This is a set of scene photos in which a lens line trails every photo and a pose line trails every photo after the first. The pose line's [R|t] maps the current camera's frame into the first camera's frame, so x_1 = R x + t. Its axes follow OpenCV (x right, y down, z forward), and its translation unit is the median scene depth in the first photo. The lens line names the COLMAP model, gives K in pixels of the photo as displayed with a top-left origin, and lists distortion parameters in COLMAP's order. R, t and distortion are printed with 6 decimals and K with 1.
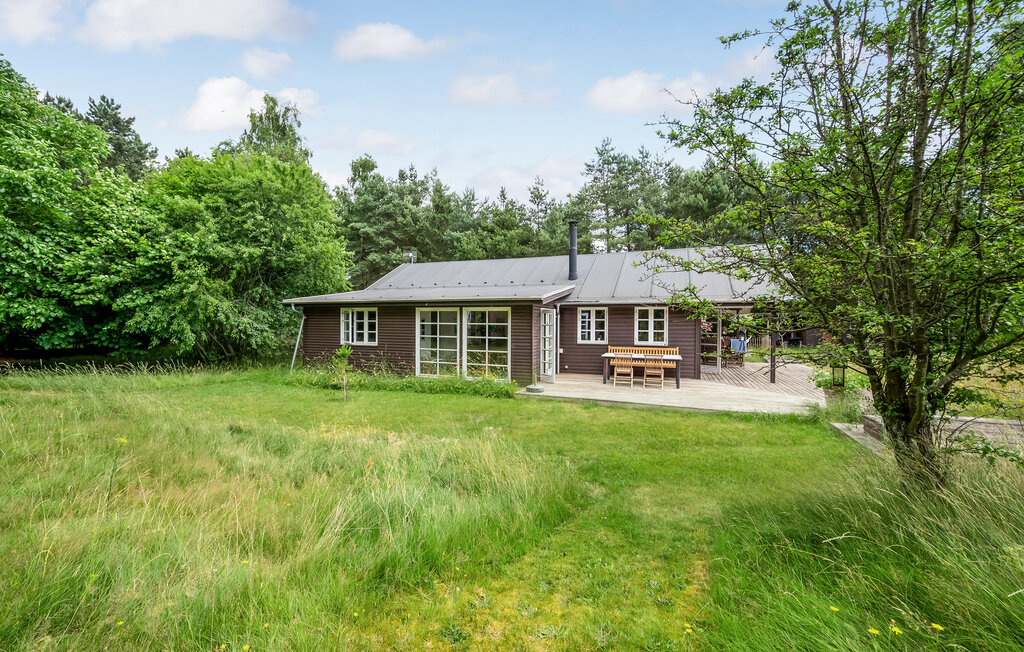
lens RADIAL K [[393.3, 0, 502.6], [0, 393.3, 337.3], [0, 0, 1]] dist [-0.003661, -0.000658]
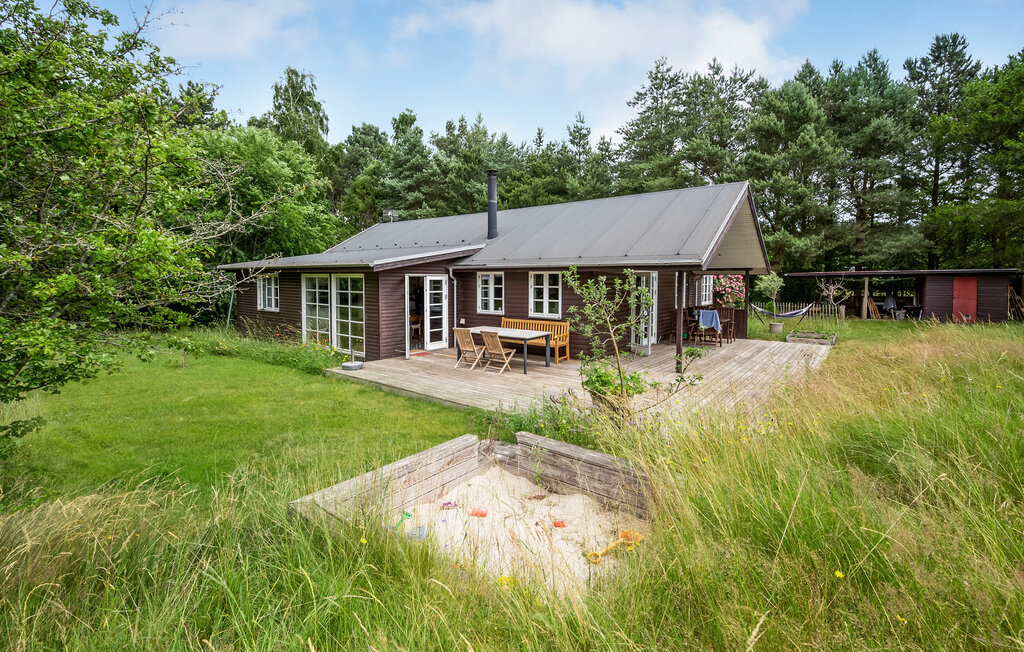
lens RADIAL K [[444.4, 0, 506.4], [0, 444.4, 280.6], [0, 0, 1]] dist [0.009600, 0.000737]
pose [[0.960515, -0.000467, -0.278228, 0.537192], [-0.008381, 0.999496, -0.030613, -0.027346], [0.278102, 0.031736, 0.960027, 0.080520]]
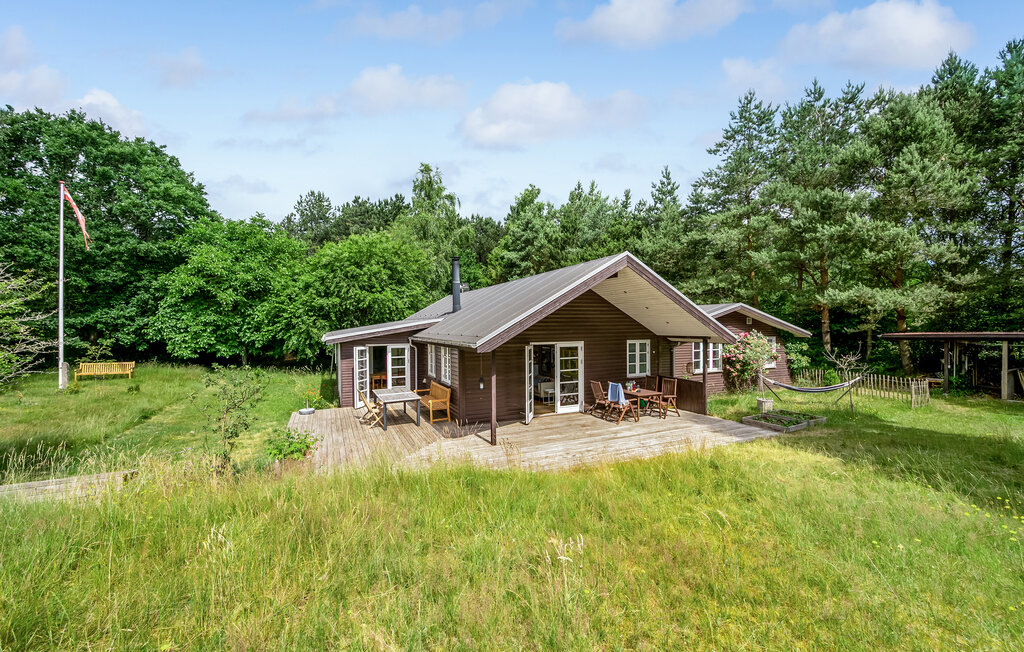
lens RADIAL K [[393.3, 0, 512.5], [0, 393.3, 330.6], [0, 0, 1]] dist [-0.003661, -0.000658]
pose [[0.724275, 0.001416, -0.689510, 1.132656], [-0.014372, 0.999812, -0.013044, -0.097470], [0.689361, 0.019357, 0.724159, 0.383375]]
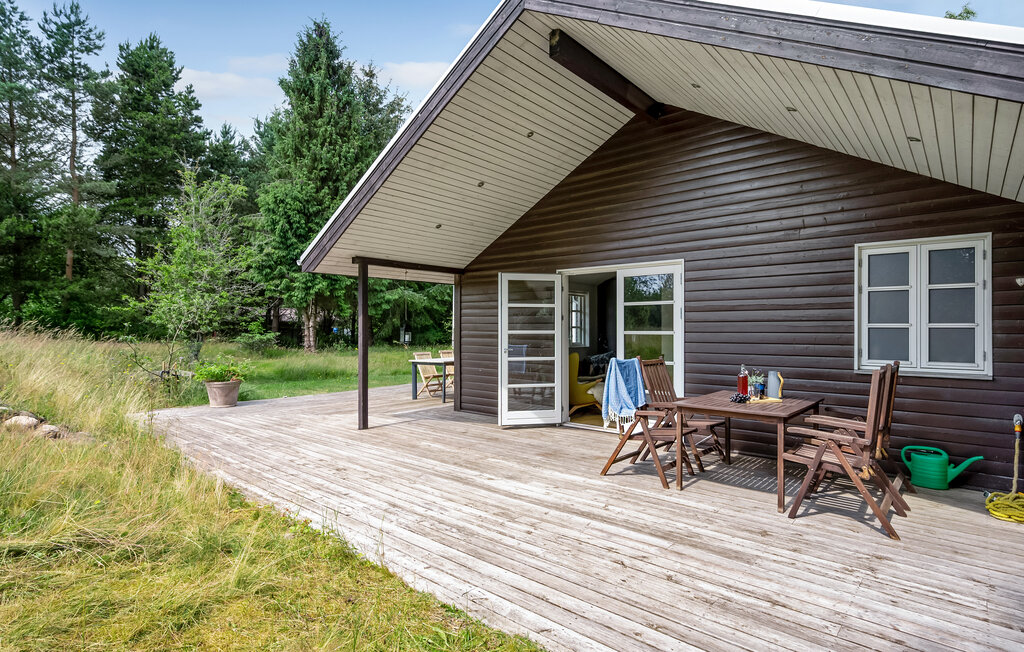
lens RADIAL K [[519.7, 0, 507.7], [0, 519.7, 324.3], [0, 0, 1]] dist [0.001029, -0.000563]
pose [[-0.323666, -0.005171, -0.946157, 1.108396], [-0.029400, 0.999557, 0.004594, -0.022769], [0.945714, 0.029305, -0.323675, 1.208309]]
